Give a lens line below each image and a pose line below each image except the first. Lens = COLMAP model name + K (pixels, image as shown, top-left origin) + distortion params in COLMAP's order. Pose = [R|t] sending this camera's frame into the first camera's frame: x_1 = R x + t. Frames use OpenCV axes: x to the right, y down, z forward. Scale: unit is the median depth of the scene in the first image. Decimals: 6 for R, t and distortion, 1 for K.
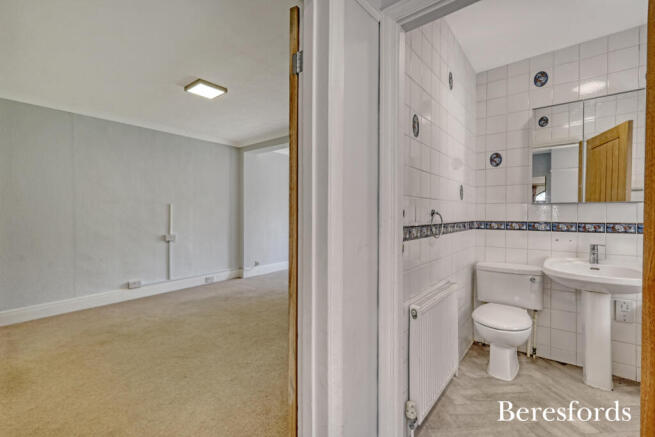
lens RADIAL K [[291.2, 0, 327.5], [0, 291.2, 218.5], [0, 0, 1]] dist [0.024722, 0.000133]
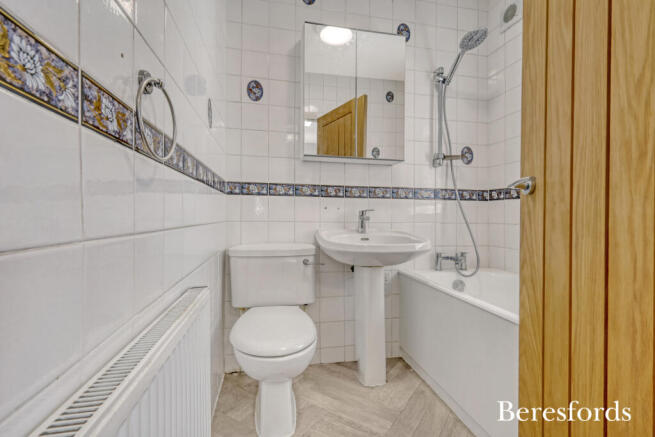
lens RADIAL K [[285.8, 0, 337.3], [0, 285.8, 218.5], [0, 0, 1]] dist [0.002739, -0.010716]
pose [[0.615979, -0.019124, 0.787531, 0.195444], [-0.012684, 0.999335, 0.034189, 0.075986], [-0.787661, -0.031049, 0.615326, 0.508852]]
